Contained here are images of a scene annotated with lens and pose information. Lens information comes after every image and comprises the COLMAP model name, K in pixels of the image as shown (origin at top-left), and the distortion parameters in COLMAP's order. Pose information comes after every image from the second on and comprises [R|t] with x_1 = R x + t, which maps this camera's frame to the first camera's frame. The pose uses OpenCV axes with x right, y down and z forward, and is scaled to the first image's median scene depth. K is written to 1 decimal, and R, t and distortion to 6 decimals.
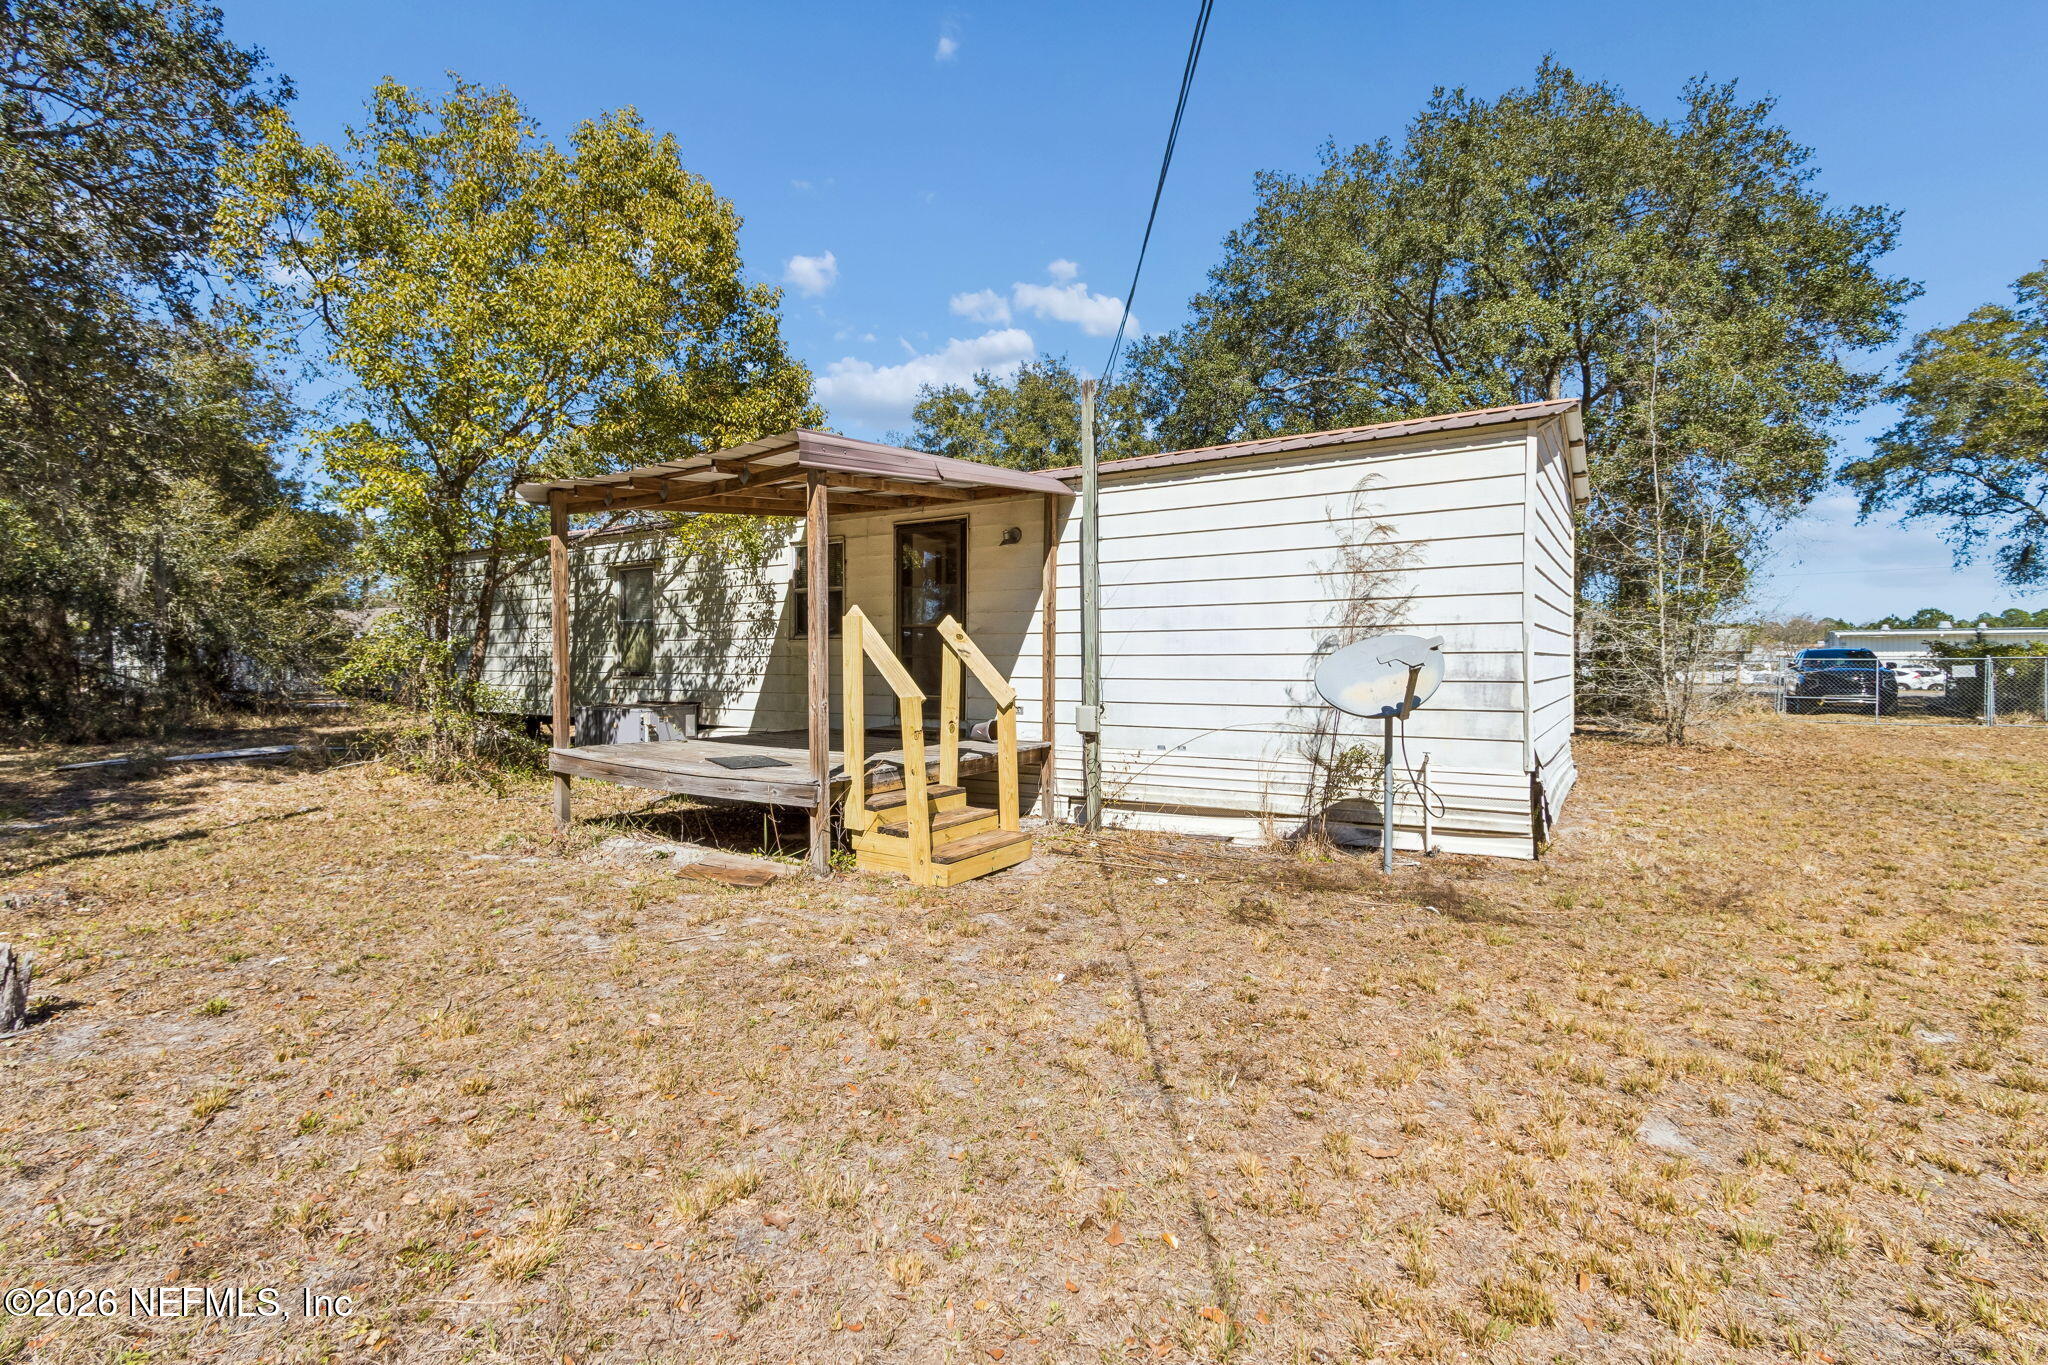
lens RADIAL K [[962.3, 0, 1024.5], [0, 962.3, 674.7], [0, 0, 1]] dist [0.003174, -0.000624]
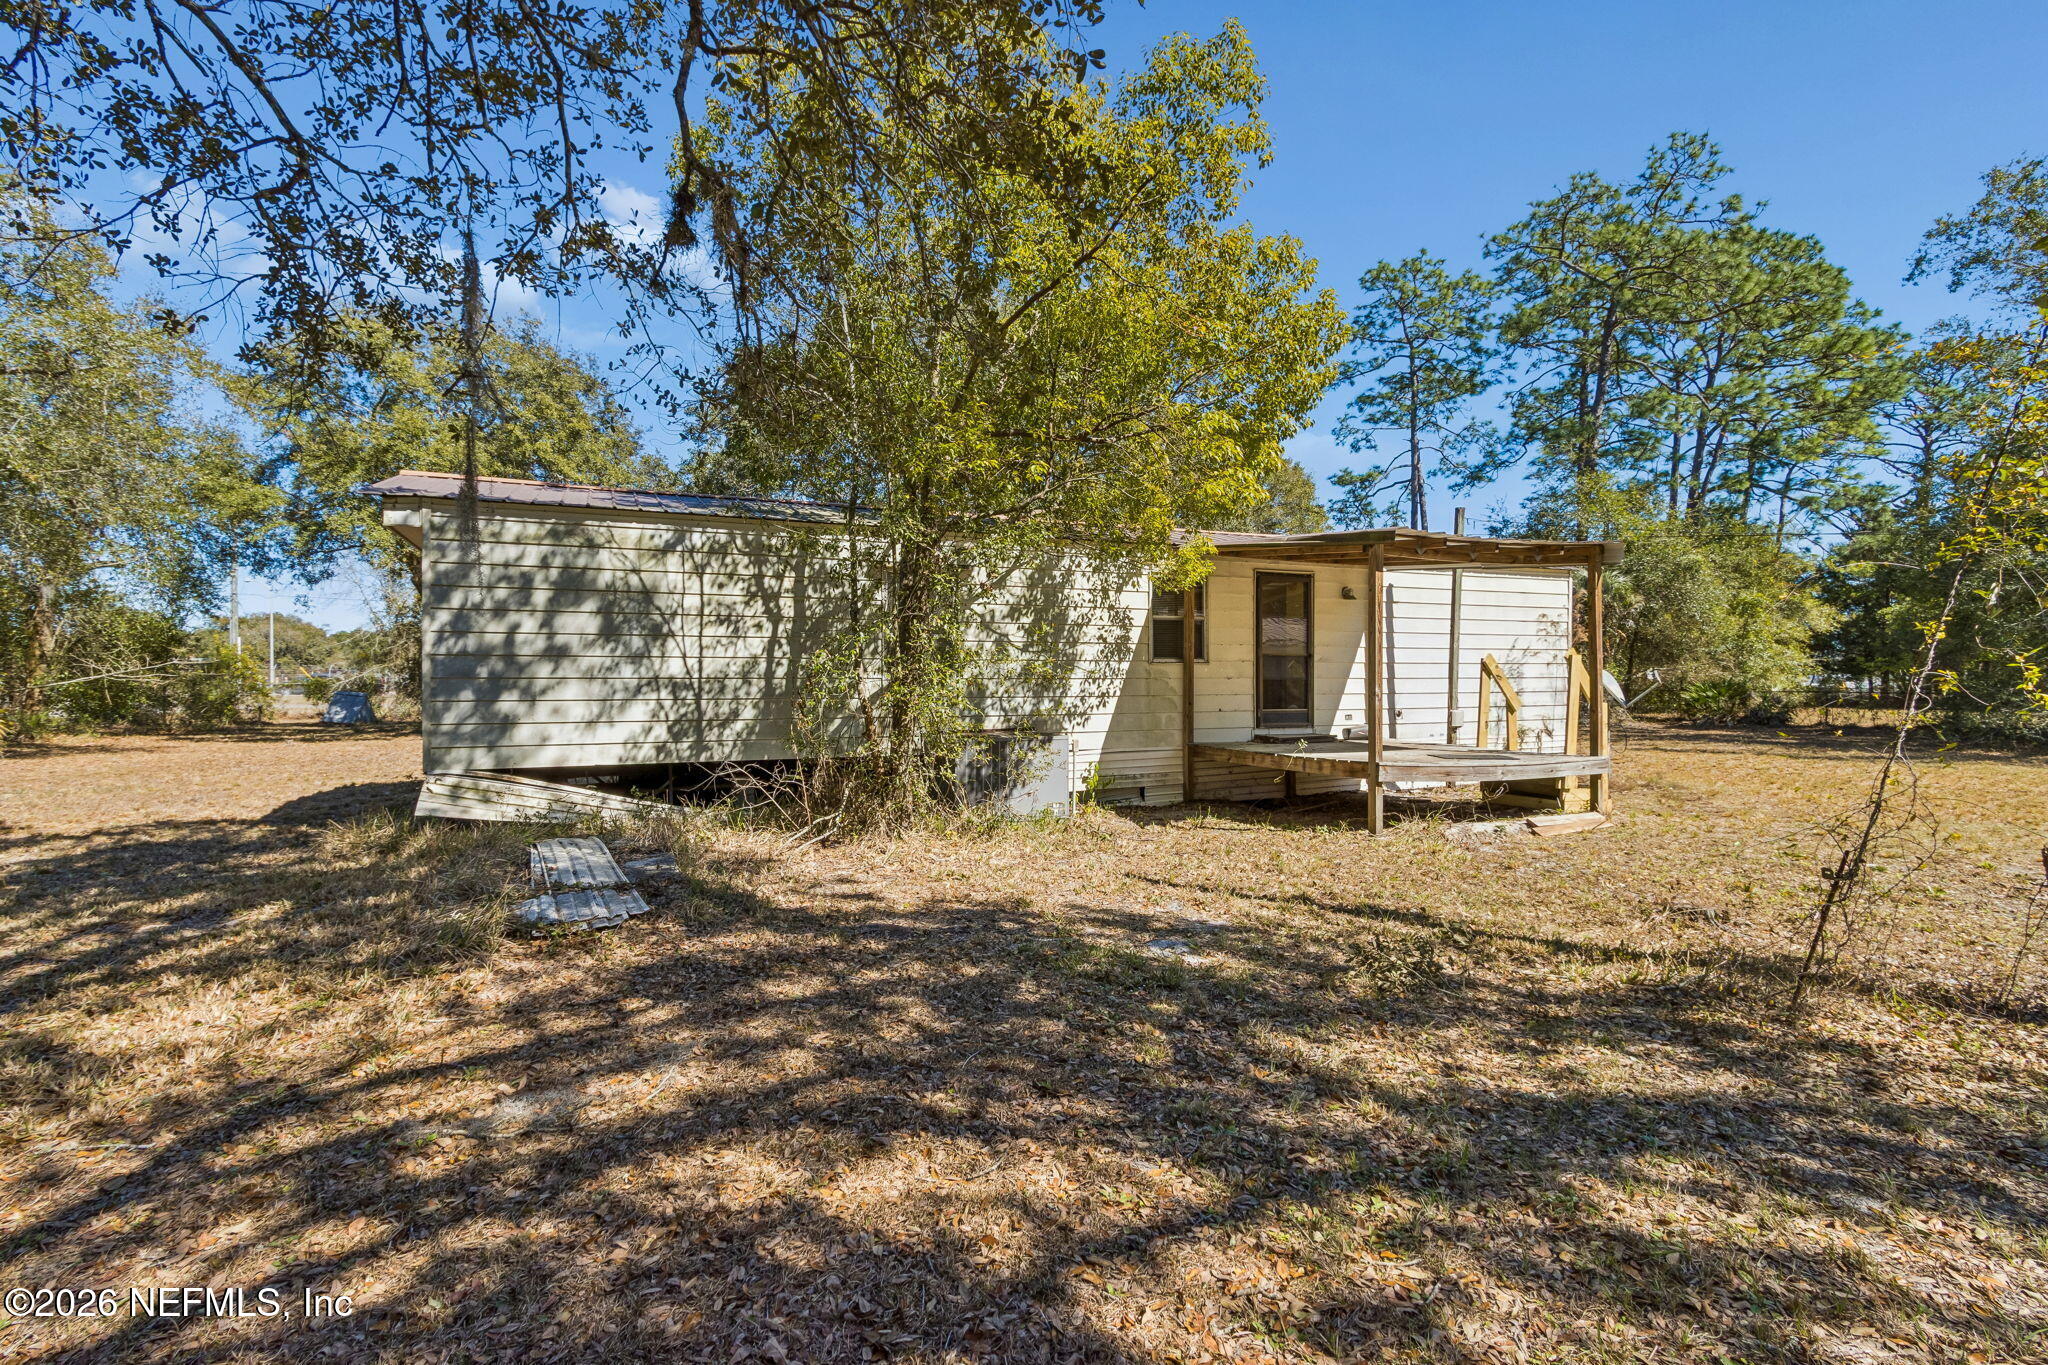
lens RADIAL K [[962.3, 0, 1023.5], [0, 962.3, 680.1], [0, 0, 1]] dist [0.003174, -0.000624]
pose [[0.554743, -0.005140, 0.832006, -1.102389], [0.004229, 0.999985, 0.003358, -0.021823], [-0.832011, 0.001655, 0.554756, 0.489153]]
